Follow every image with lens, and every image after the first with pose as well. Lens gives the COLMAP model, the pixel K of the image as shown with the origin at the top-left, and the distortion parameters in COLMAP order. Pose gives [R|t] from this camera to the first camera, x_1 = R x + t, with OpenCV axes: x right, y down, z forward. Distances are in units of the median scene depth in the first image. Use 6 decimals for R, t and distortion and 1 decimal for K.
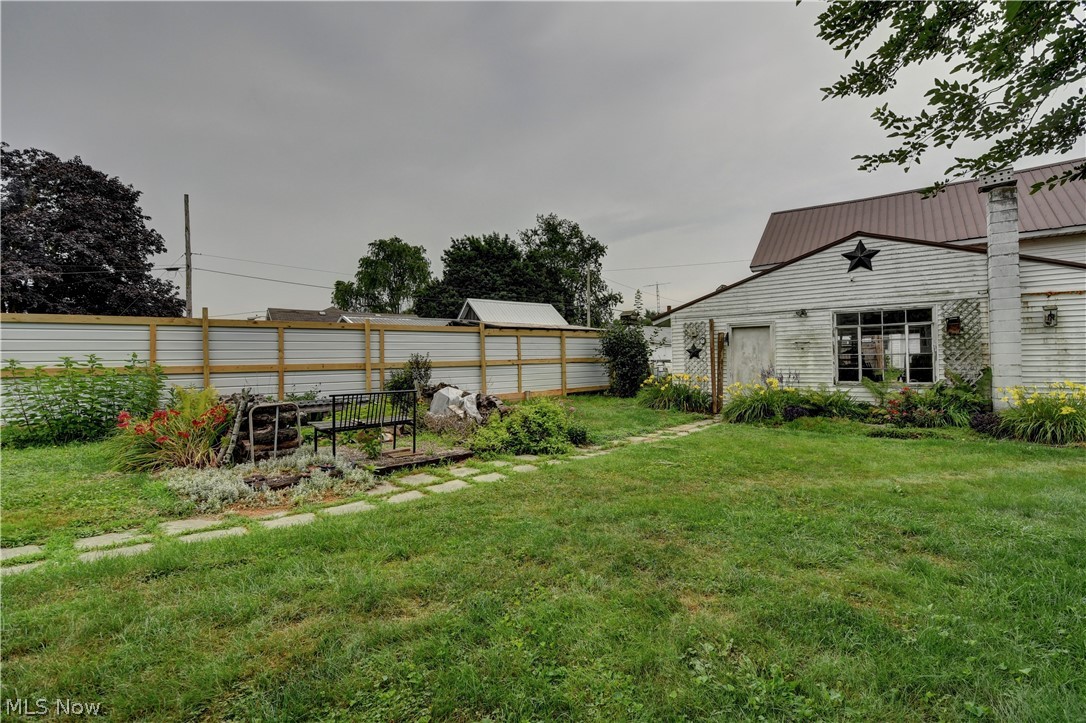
lens RADIAL K [[475.2, 0, 542.5], [0, 475.2, 361.6], [0, 0, 1]] dist [-0.004380, -0.007374]
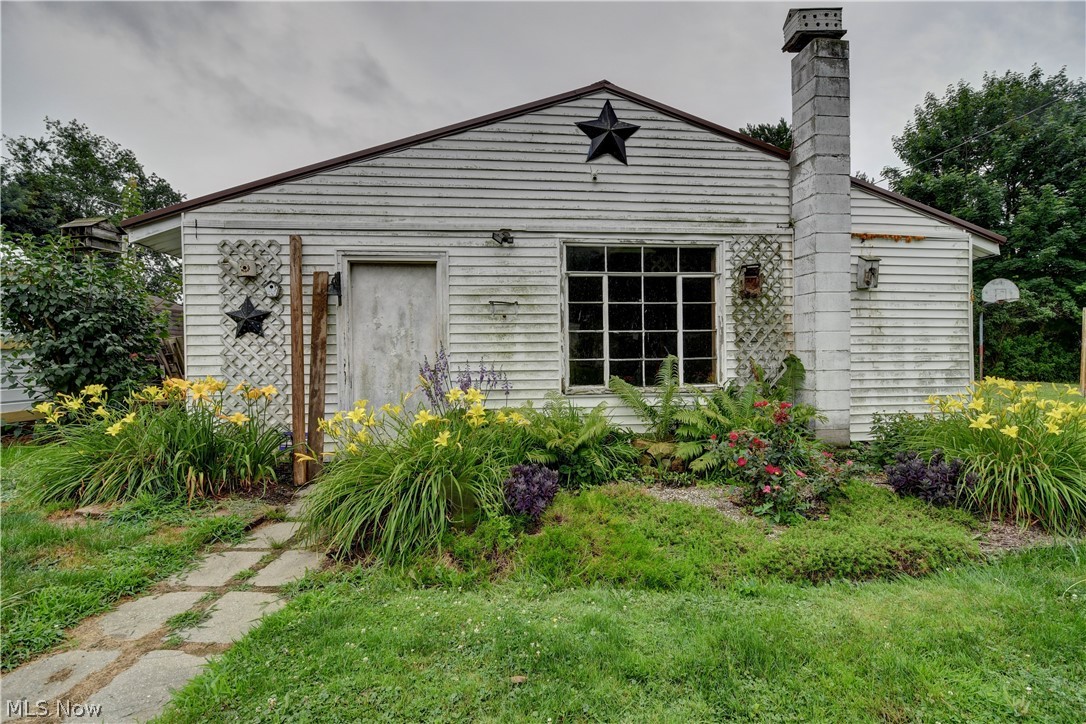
lens RADIAL K [[475.2, 0, 542.4], [0, 475.2, 363.4], [0, 0, 1]] dist [-0.004380, -0.007374]
pose [[0.739057, -0.005164, 0.673624, 0.270265], [0.001500, 0.999981, 0.006021, 0.014601], [-0.673642, -0.003440, 0.739050, 0.642337]]
